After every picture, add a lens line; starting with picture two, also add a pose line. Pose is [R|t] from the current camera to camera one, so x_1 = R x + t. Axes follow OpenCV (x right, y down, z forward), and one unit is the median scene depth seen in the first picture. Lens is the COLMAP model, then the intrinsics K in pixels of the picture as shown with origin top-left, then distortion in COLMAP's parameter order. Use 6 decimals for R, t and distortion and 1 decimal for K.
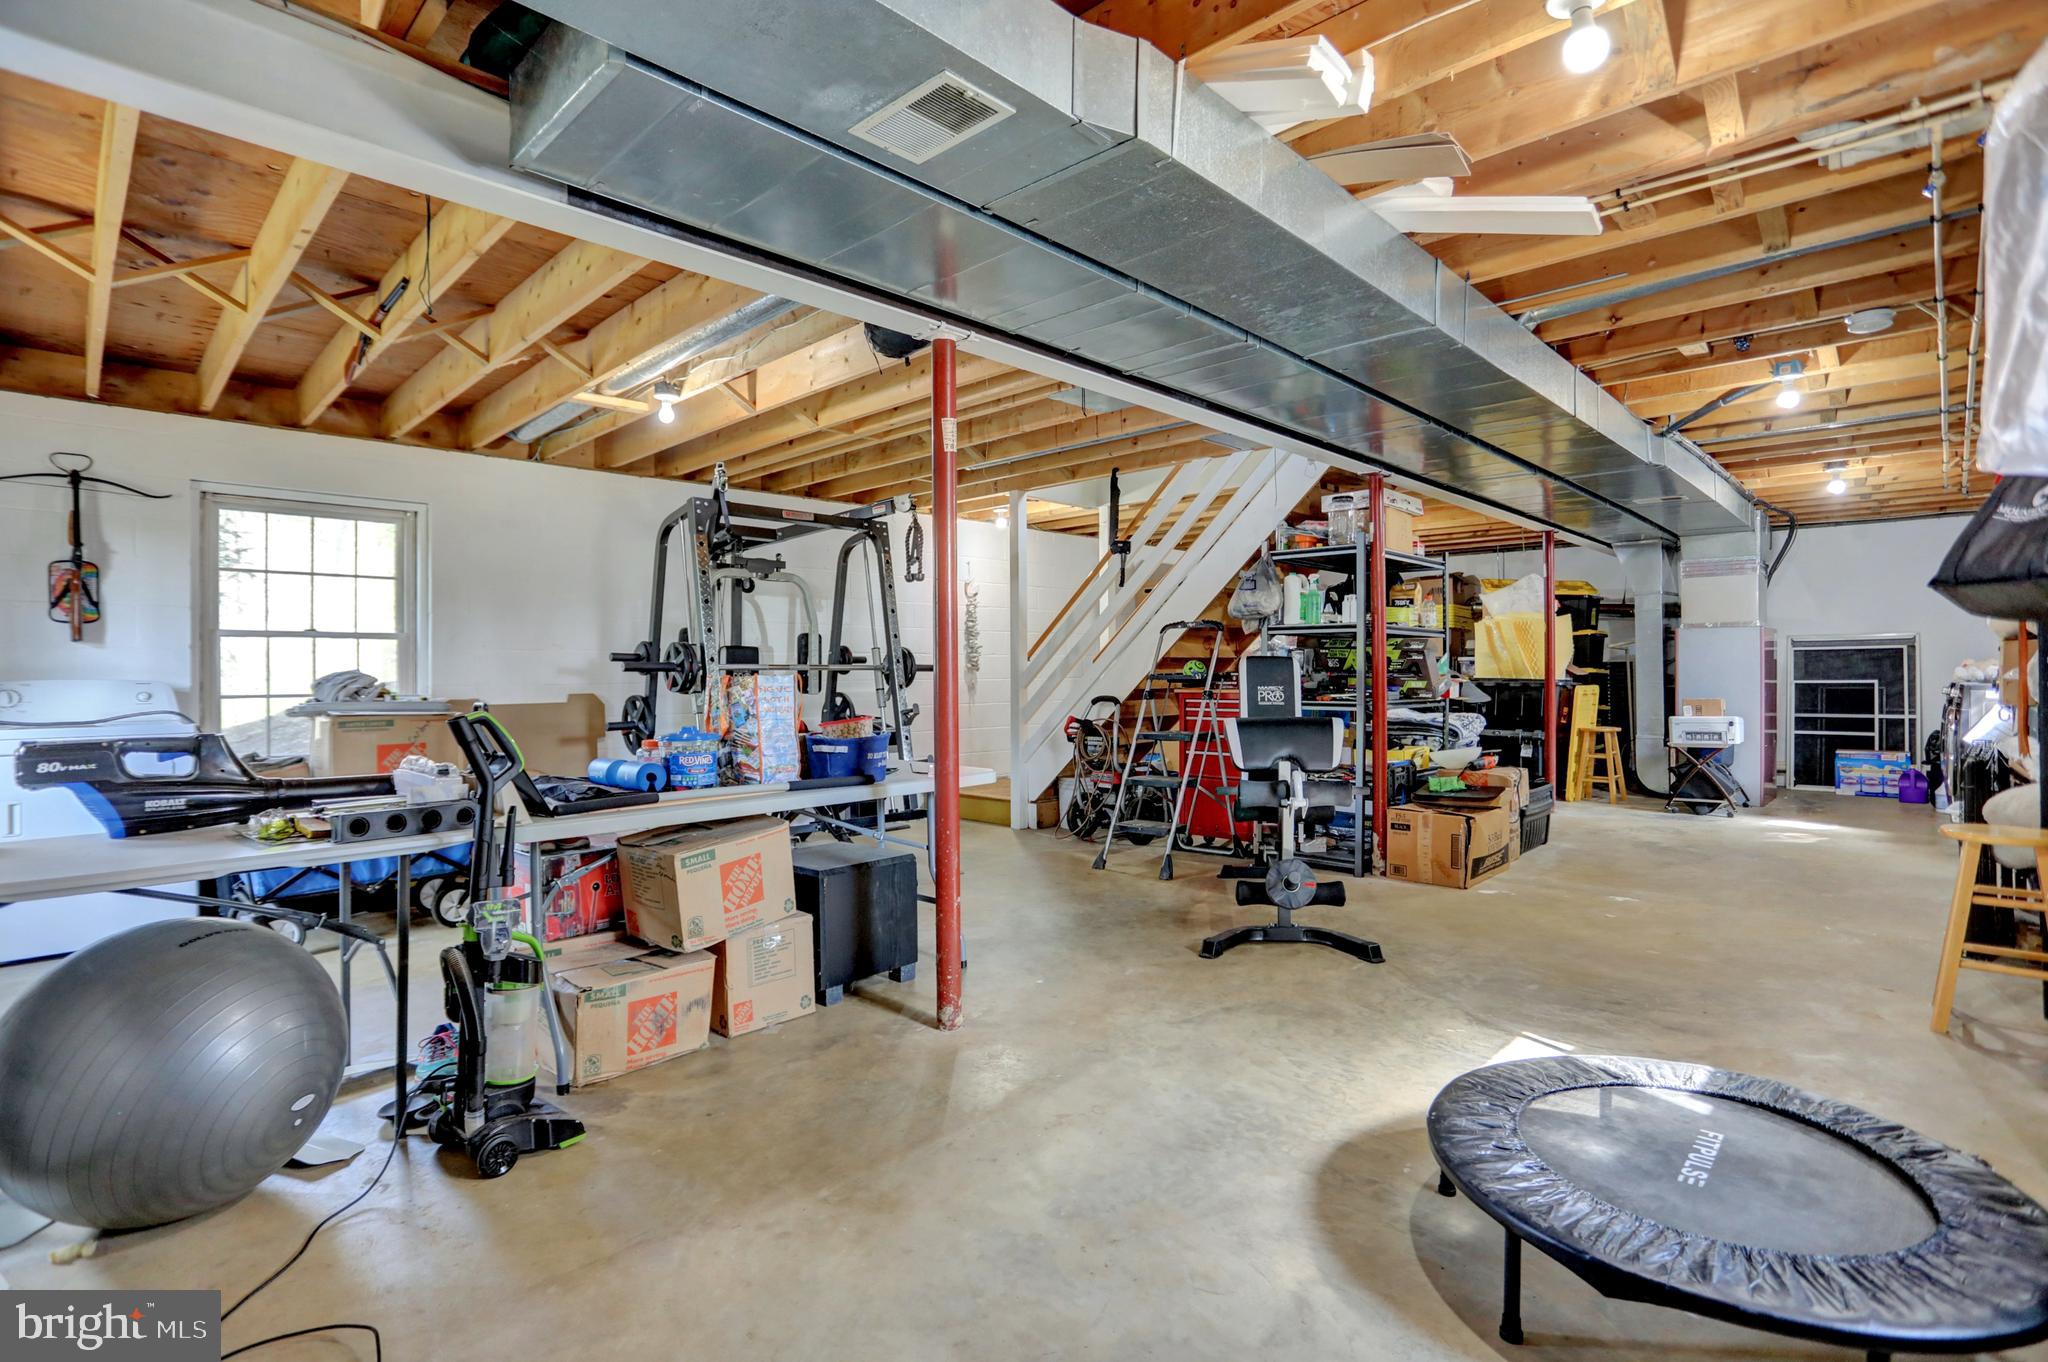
lens RADIAL K [[995.6, 0, 1024.0], [0, 995.6, 673.5], [0, 0, 1]] dist [-0.050176, 0.010151]
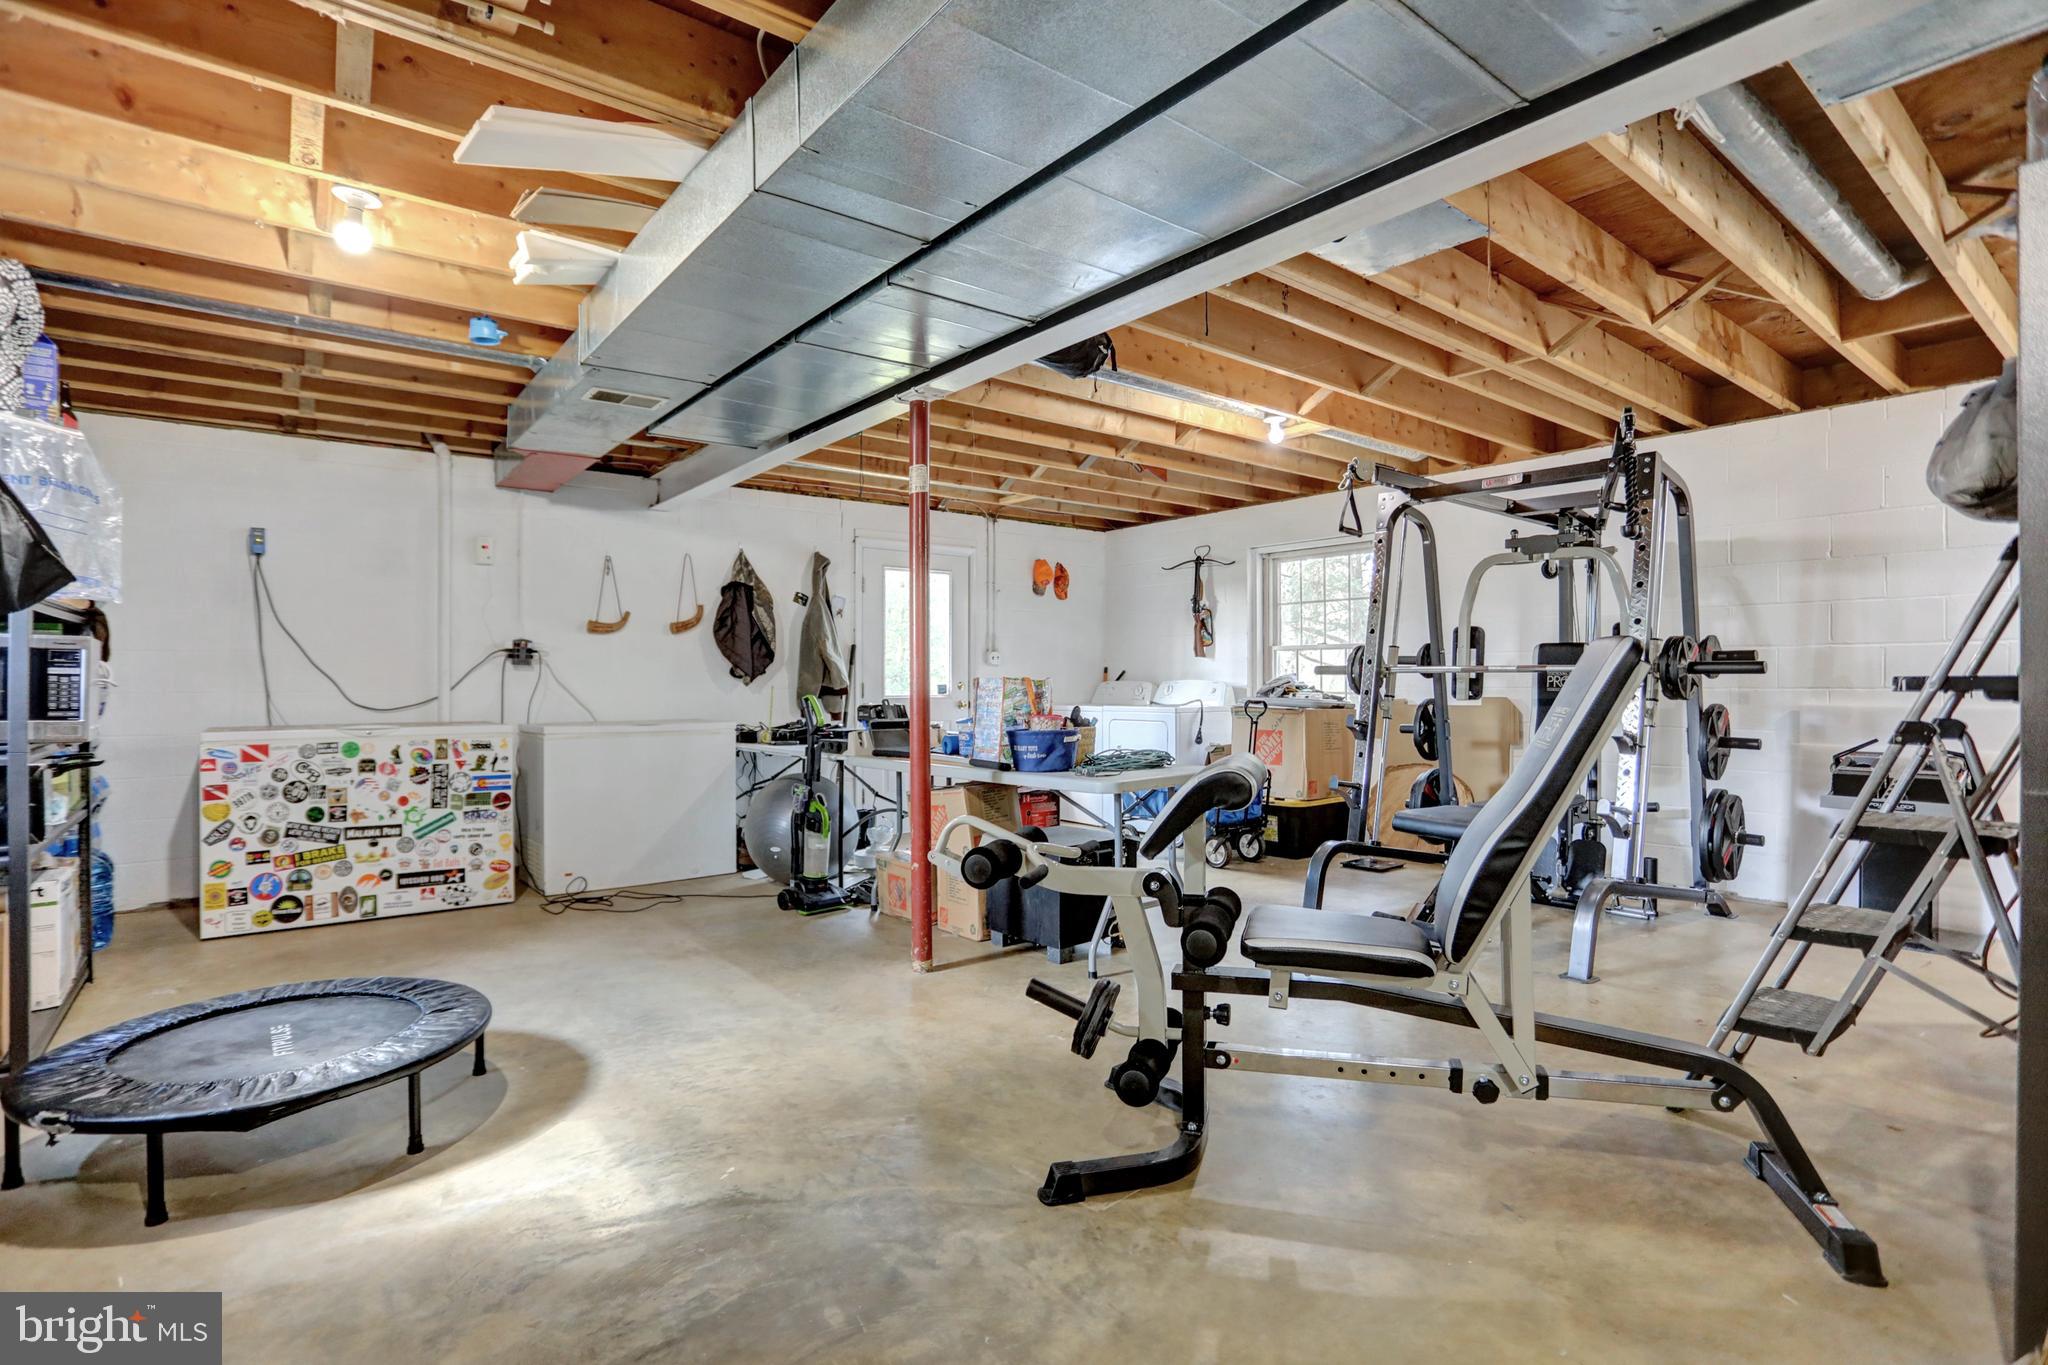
lens RADIAL K [[995.6, 0, 1027.2], [0, 995.6, 679.6], [0, 0, 1]] dist [-0.050176, 0.010151]
pose [[-0.140806, 0.004063, -0.990029, 1.081907], [-0.000771, 0.999991, 0.004213, -0.001896], [0.990037, 0.001357, -0.140801, 1.273231]]
